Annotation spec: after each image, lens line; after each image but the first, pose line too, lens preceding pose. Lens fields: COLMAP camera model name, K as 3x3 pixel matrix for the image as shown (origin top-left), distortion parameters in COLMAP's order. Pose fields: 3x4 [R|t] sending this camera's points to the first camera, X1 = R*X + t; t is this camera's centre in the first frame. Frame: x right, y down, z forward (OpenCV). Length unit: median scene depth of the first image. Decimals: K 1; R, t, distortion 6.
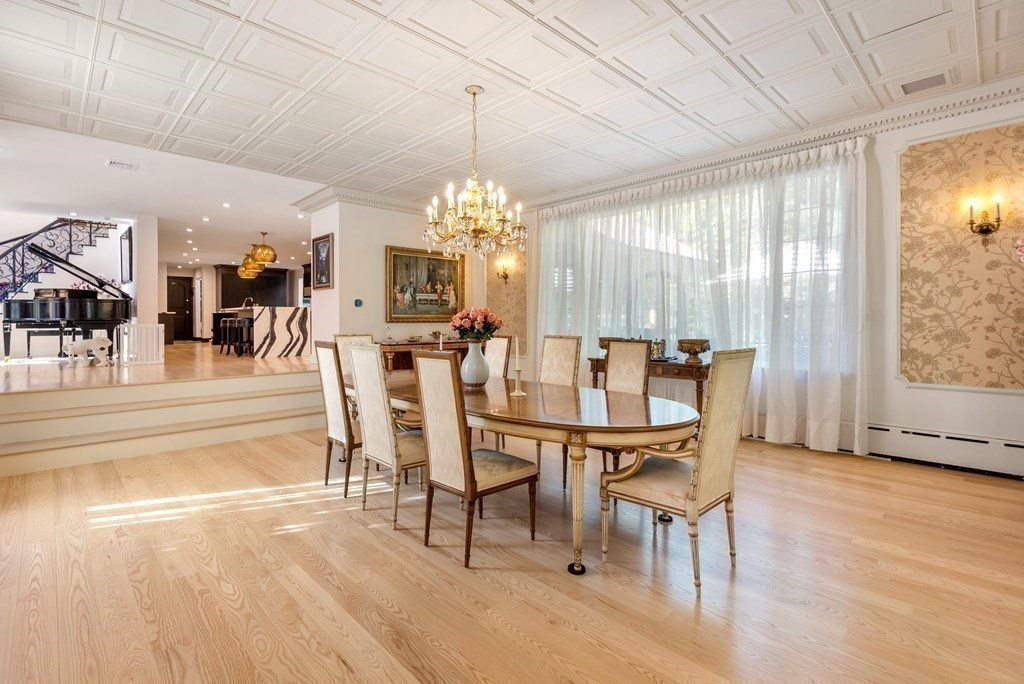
lens RADIAL K [[477.6, 0, 512.0], [0, 477.6, 342.0], [0, 0, 1]] dist [0.000035, -0.000013]
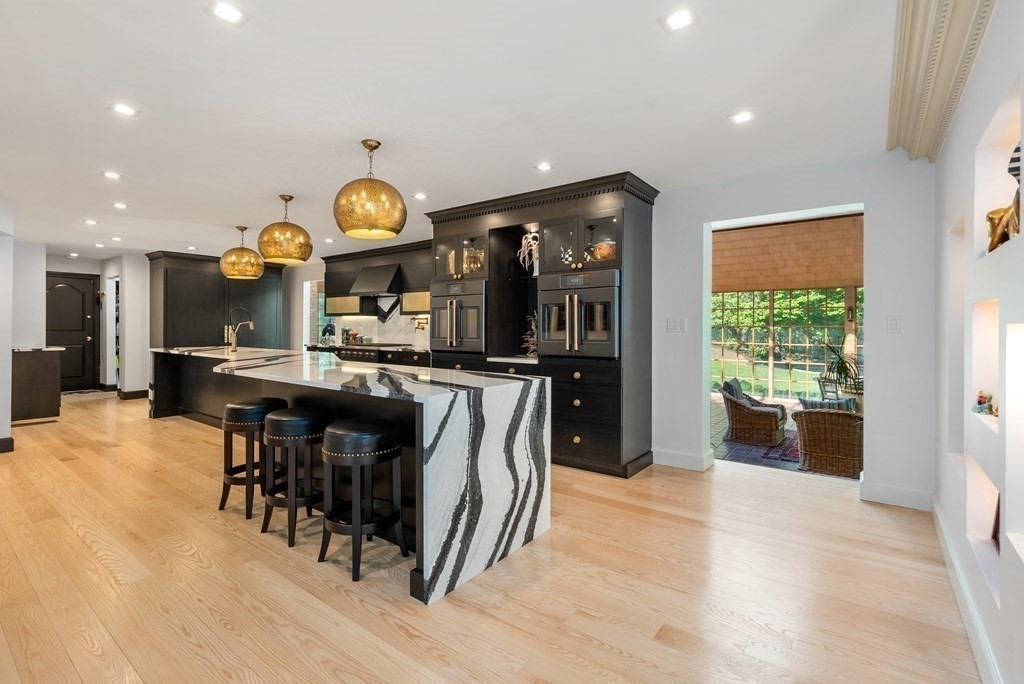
lens RADIAL K [[470.1, 0, 512.0], [0, 470.1, 342.0], [0, 0, 1]] dist [-0.000072, -0.000032]
pose [[0.989011, -0.001110, 0.147838, -0.386570], [0.002204, 0.999971, -0.007241, -0.073790], [-0.147826, 0.007487, 0.988985, 0.546420]]
